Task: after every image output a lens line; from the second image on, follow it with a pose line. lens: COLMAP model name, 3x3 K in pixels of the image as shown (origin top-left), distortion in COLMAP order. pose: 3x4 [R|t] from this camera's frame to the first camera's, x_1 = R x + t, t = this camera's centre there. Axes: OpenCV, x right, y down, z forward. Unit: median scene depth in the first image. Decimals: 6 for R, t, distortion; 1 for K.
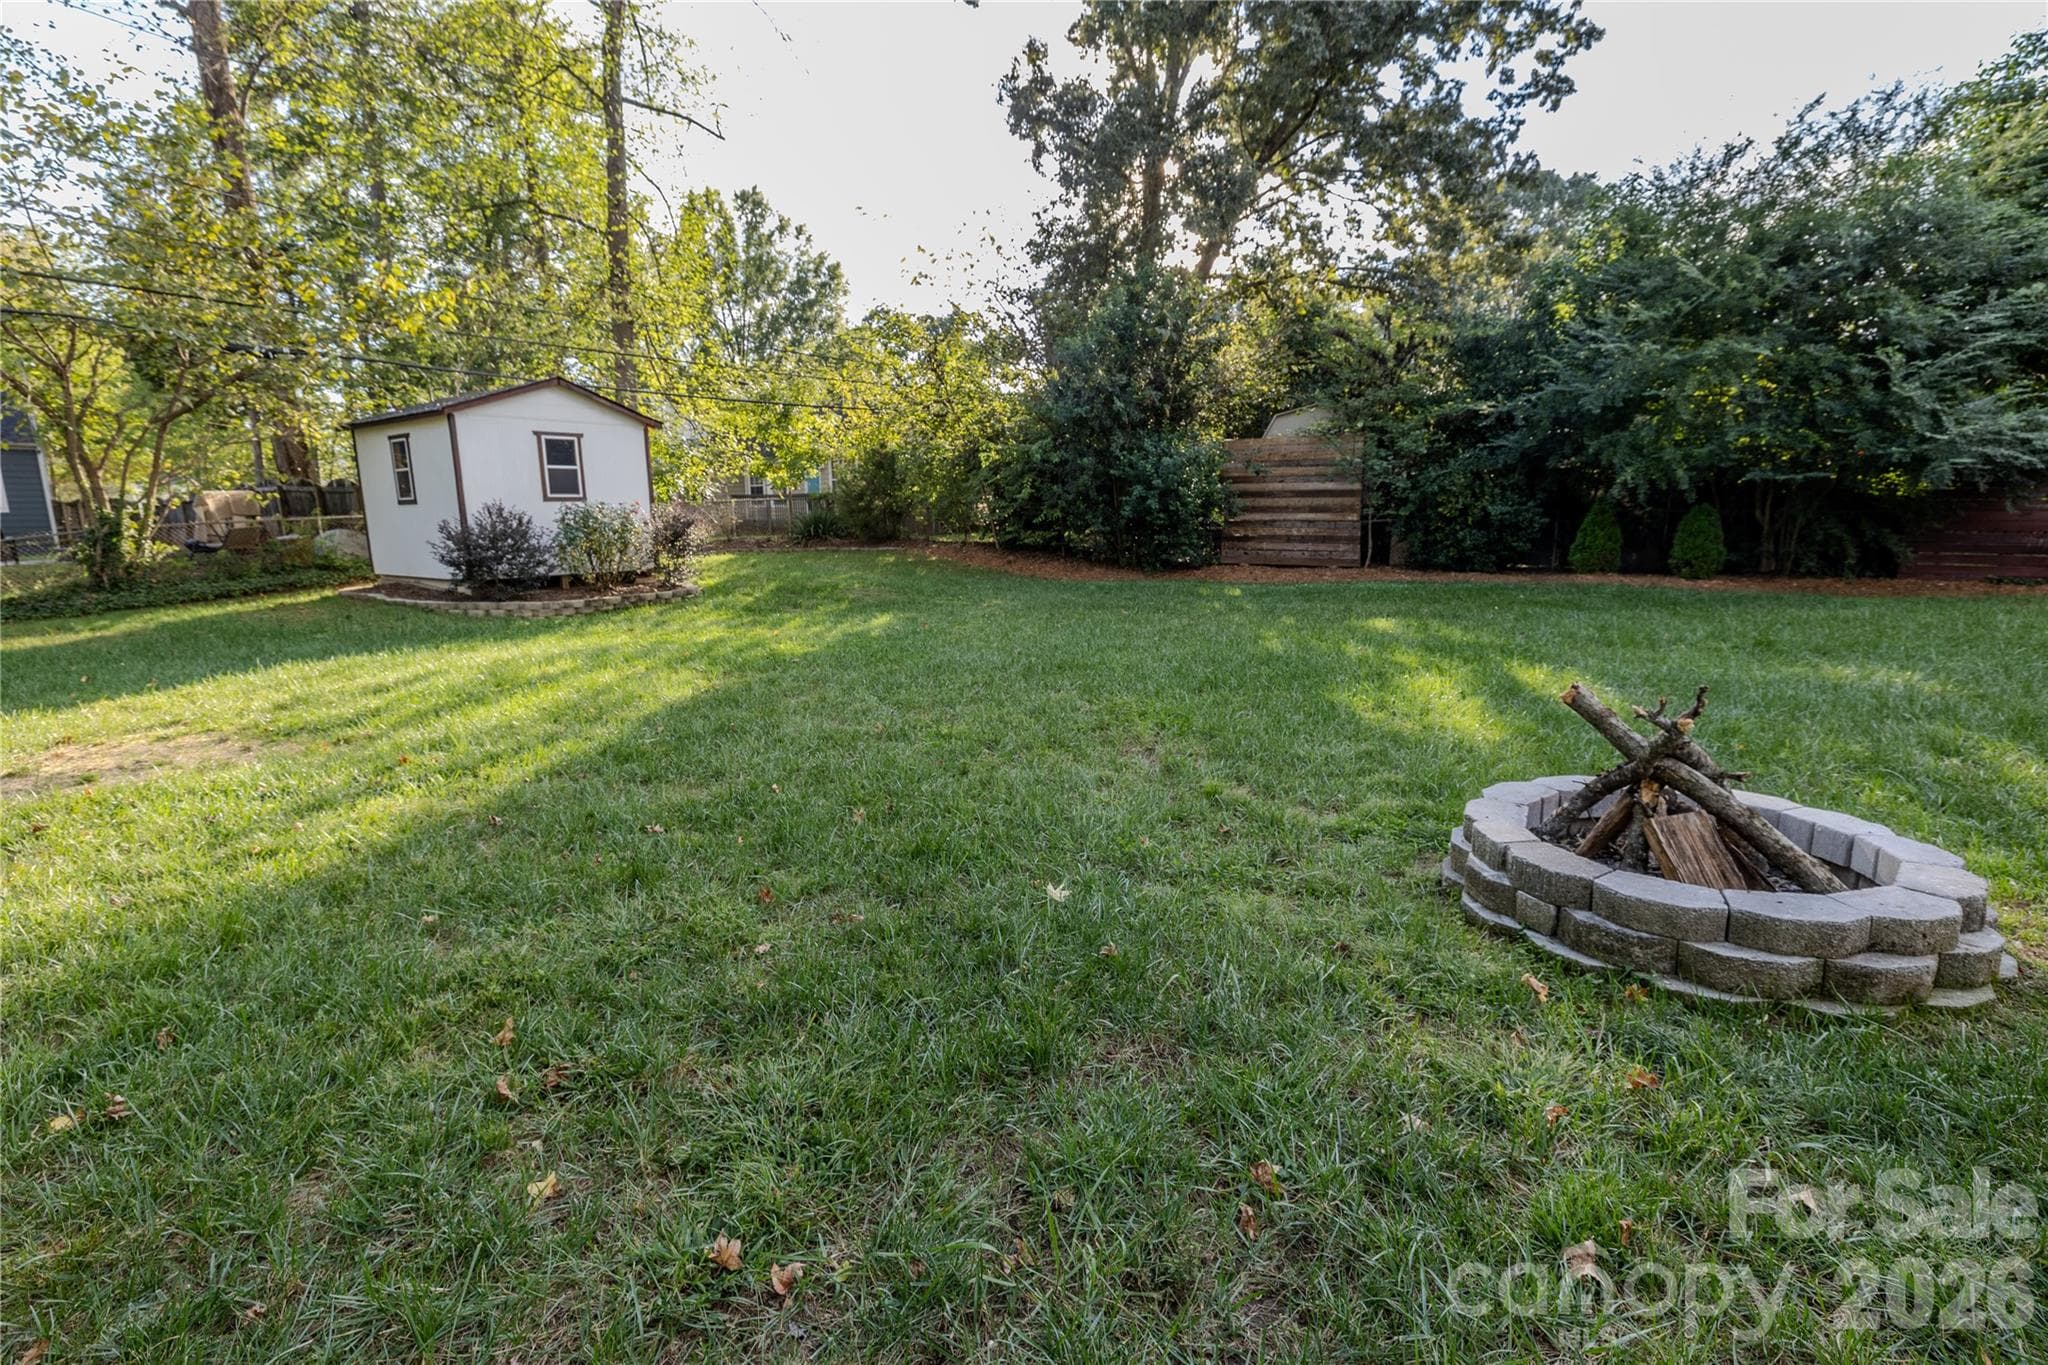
lens RADIAL K [[922.3, 0, 1017.7], [0, 922.3, 680.9], [0, 0, 1]] dist [-0.003737, 0.000397]
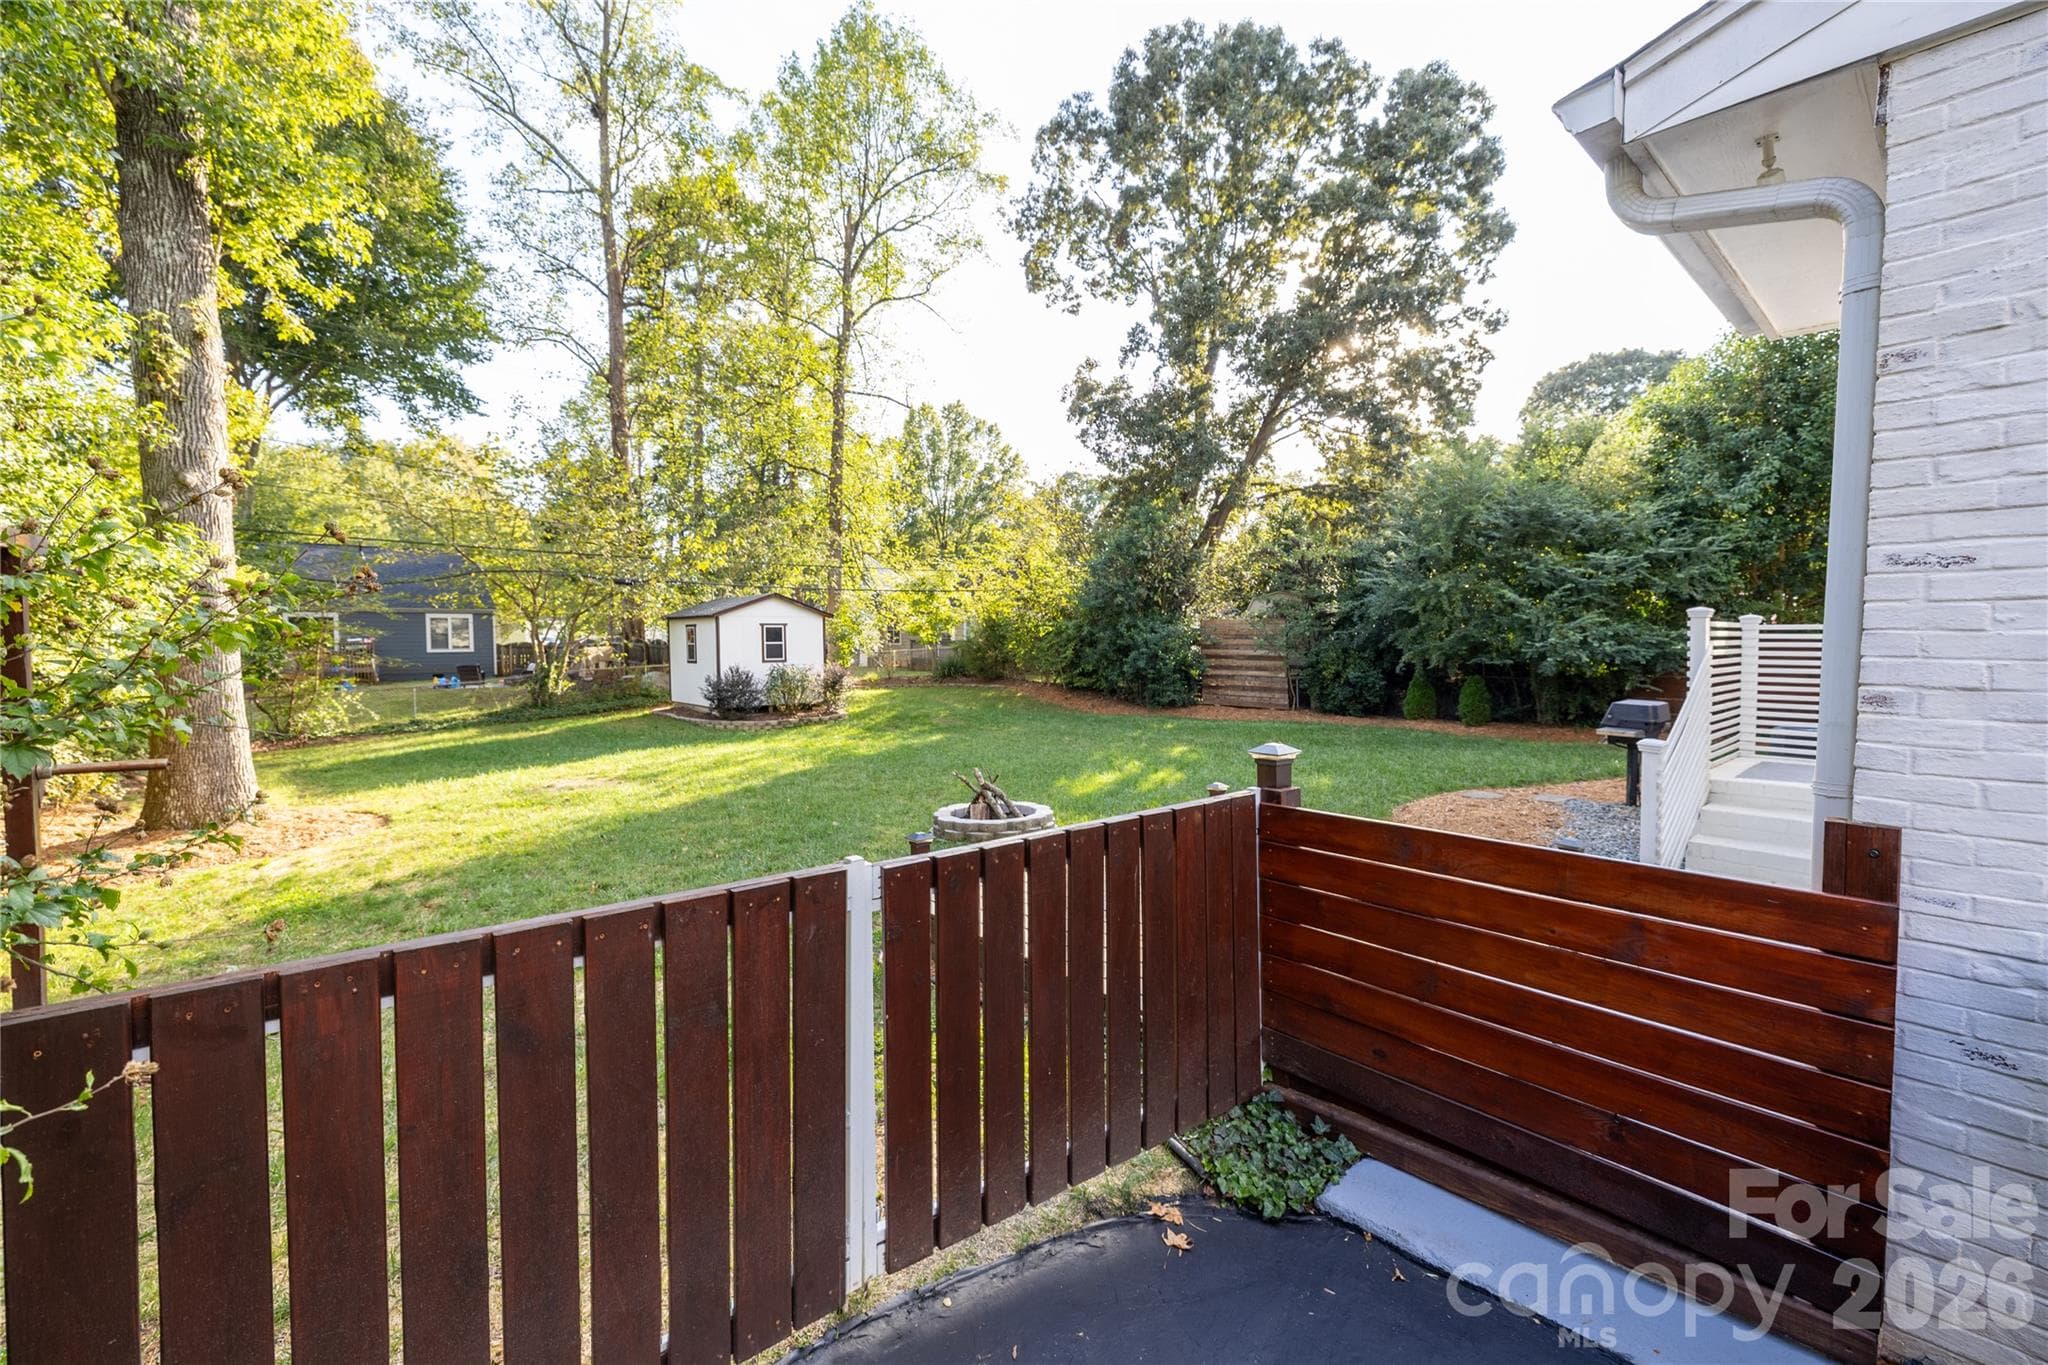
lens RADIAL K [[863.8, 0, 1023.6], [0, 863.8, 669.3], [0, 0, 1]] dist [-0.000737, 0.000145]
pose [[0.975648, 0.013577, -0.218922, 0.290861], [-0.044013, 0.989901, -0.134755, 0.013149], [0.214881, 0.141109, 0.966392, -0.419643]]
